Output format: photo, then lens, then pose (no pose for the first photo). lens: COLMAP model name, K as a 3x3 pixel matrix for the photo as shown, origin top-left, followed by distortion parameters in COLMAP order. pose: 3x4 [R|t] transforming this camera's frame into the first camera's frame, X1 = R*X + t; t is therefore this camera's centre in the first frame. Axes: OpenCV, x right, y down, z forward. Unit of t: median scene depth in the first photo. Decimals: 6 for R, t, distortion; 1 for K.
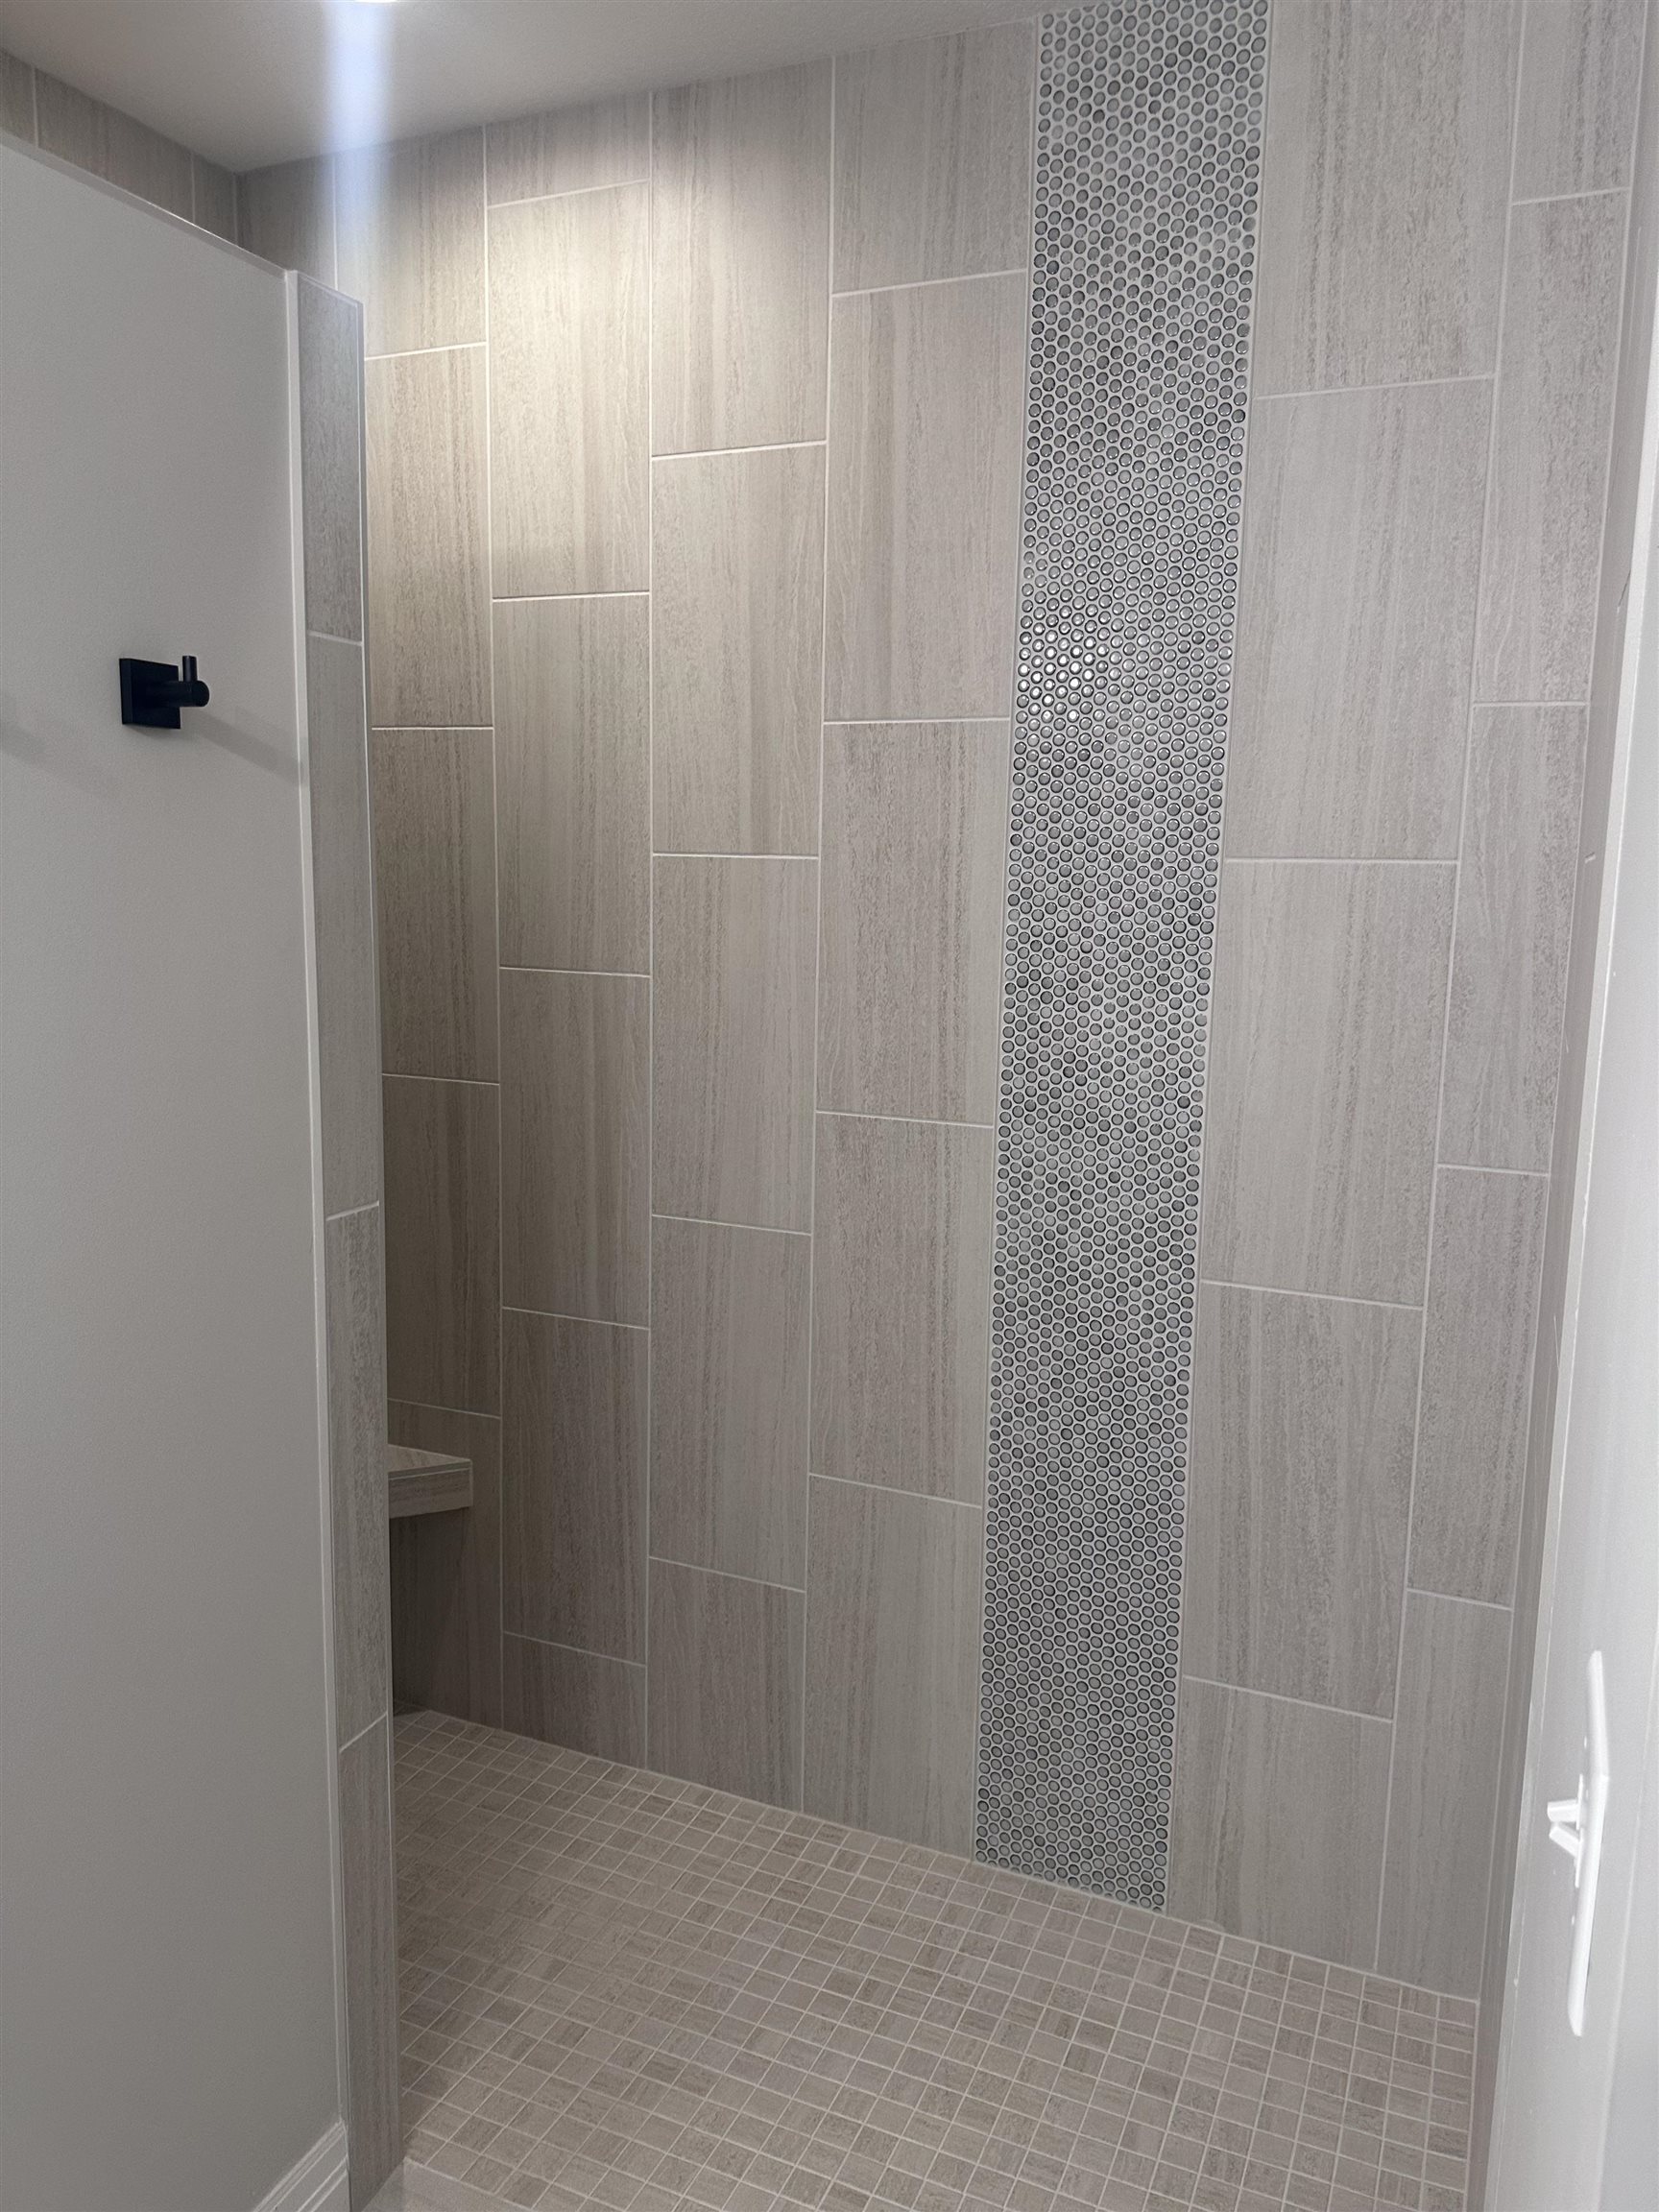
lens RADIAL K [[1562.0, 0, 826.2], [0, 1562.0, 1103.0], [0, 0, 1]] dist [0.085282, -0.092317]
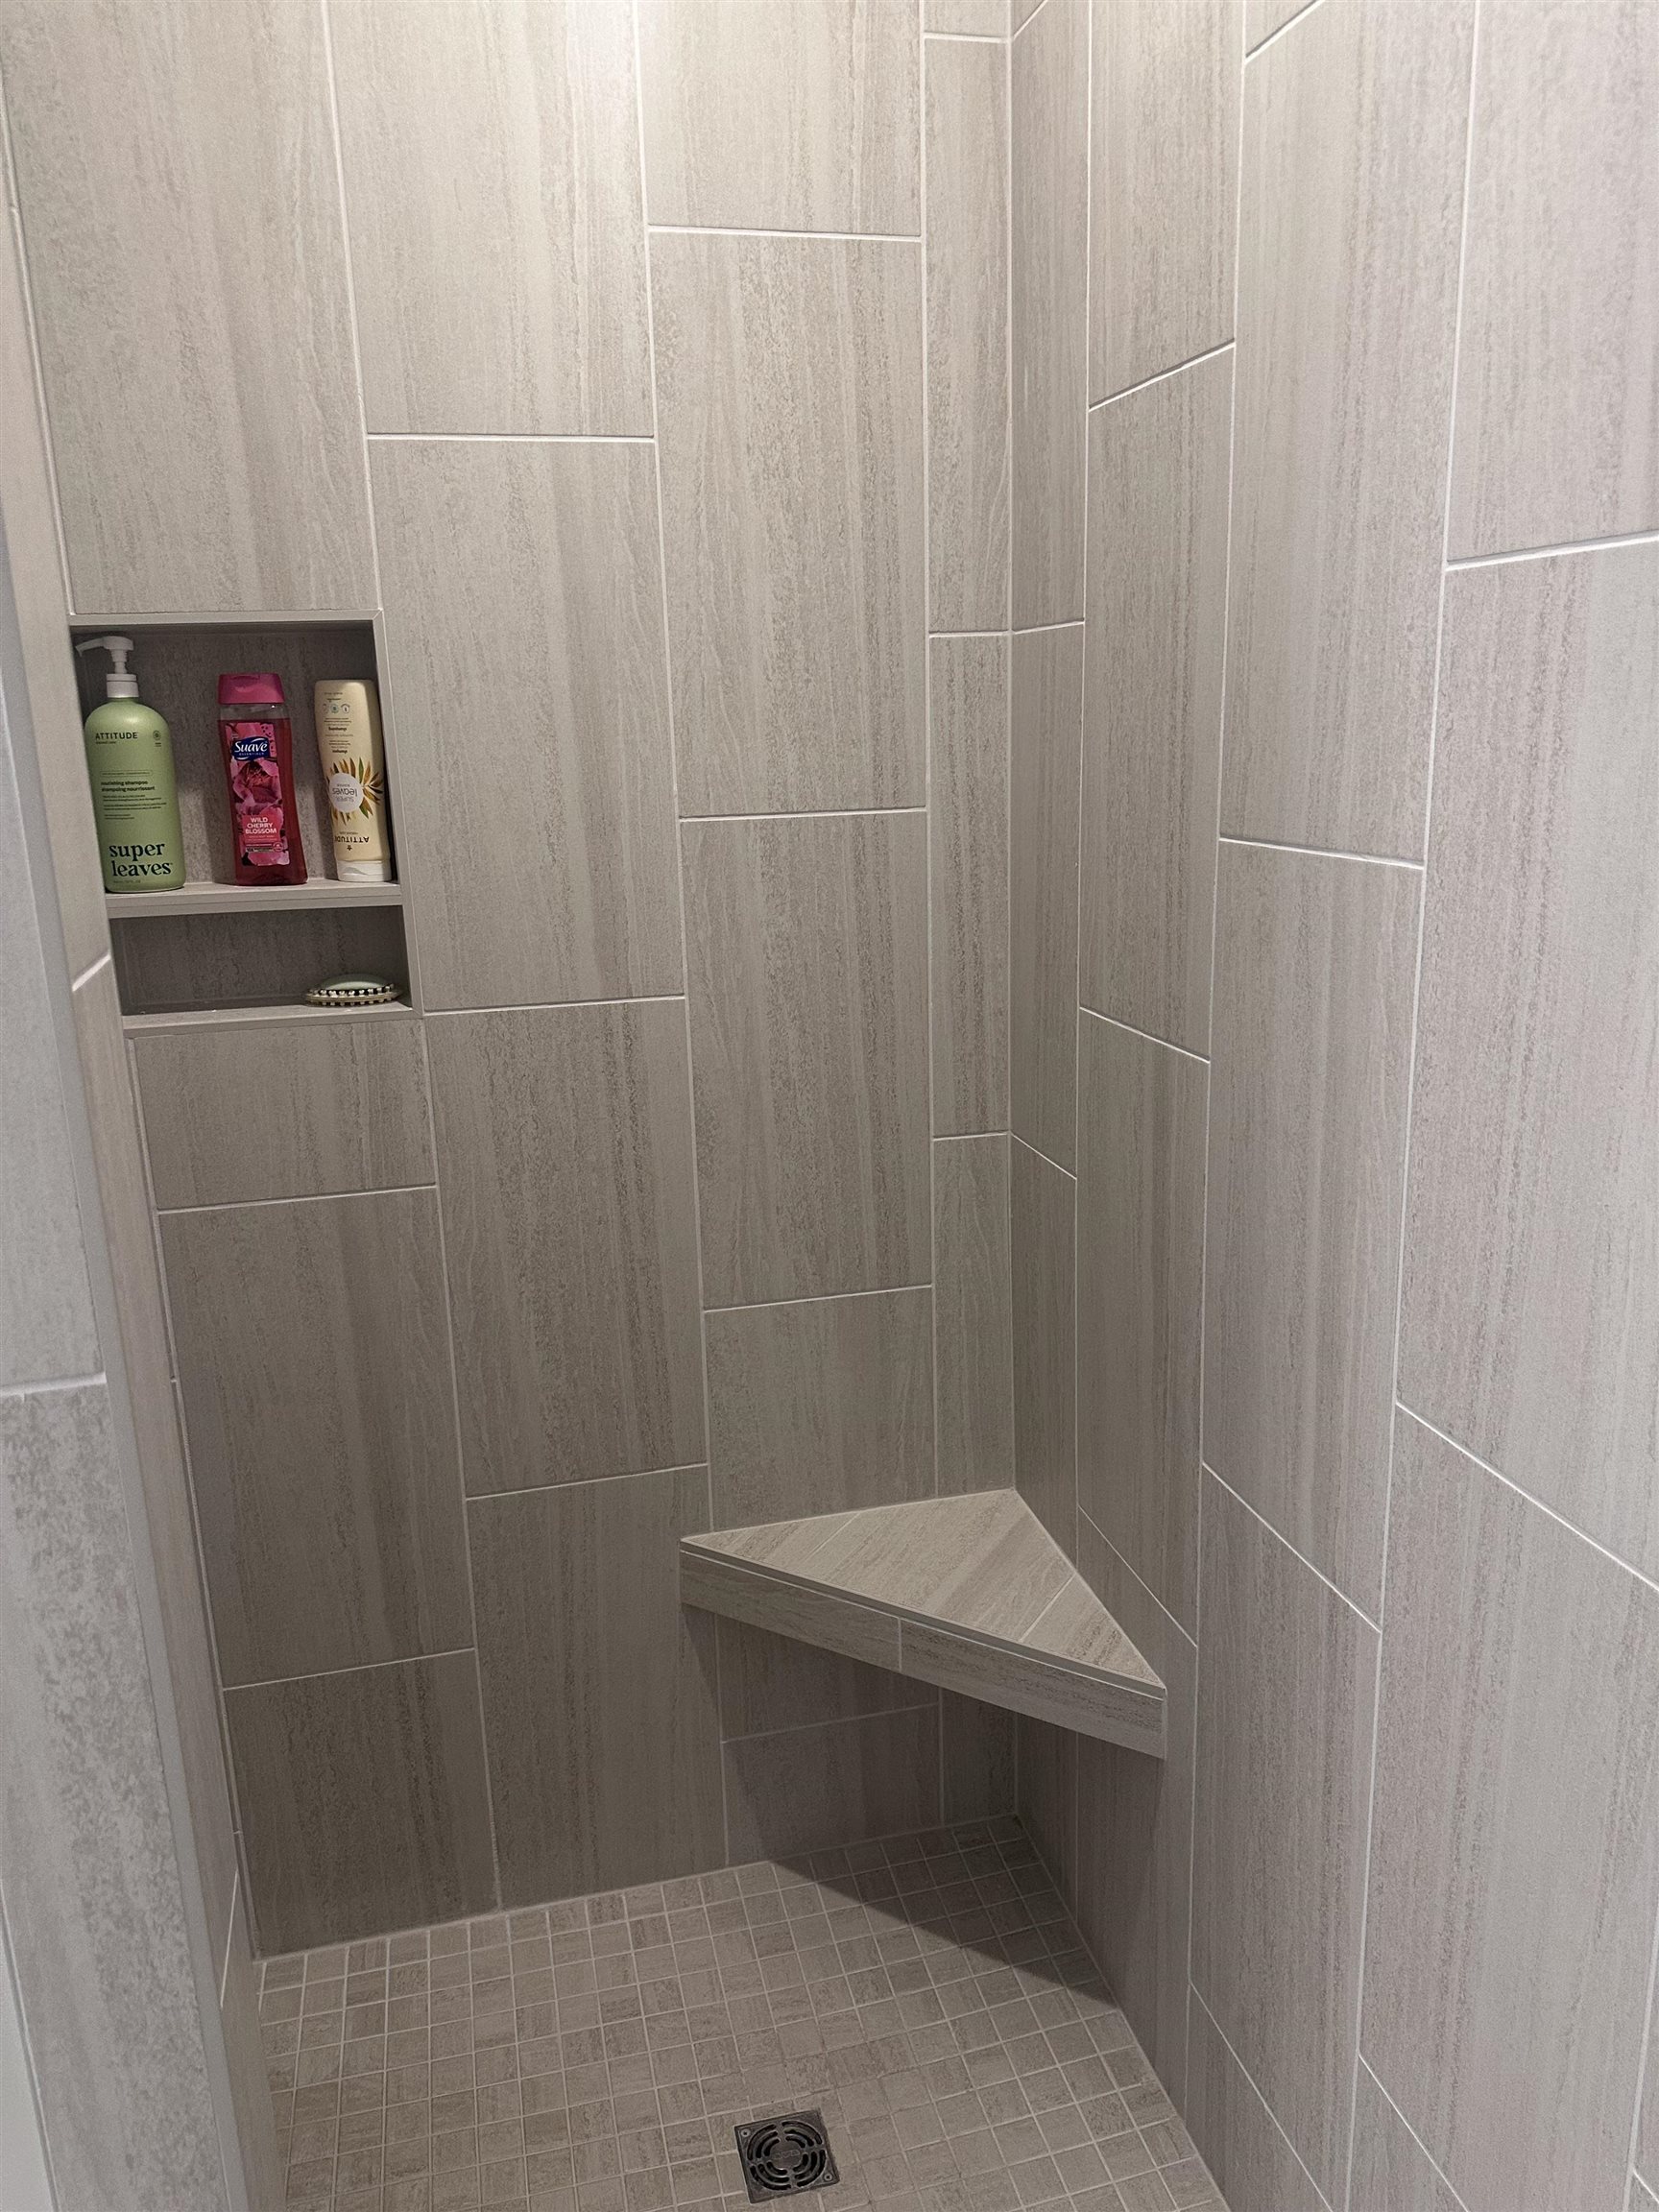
lens RADIAL K [[1551.2, 0, 828.7], [0, 1551.2, 1097.0], [0, 0, 1]] dist [0.002745, -0.009162]
pose [[0.601328, 0.152357, -0.784342, 0.129498], [-0.071137, 0.987962, 0.137372, -0.065896], [0.795829, -0.026809, 0.604927, 0.616201]]
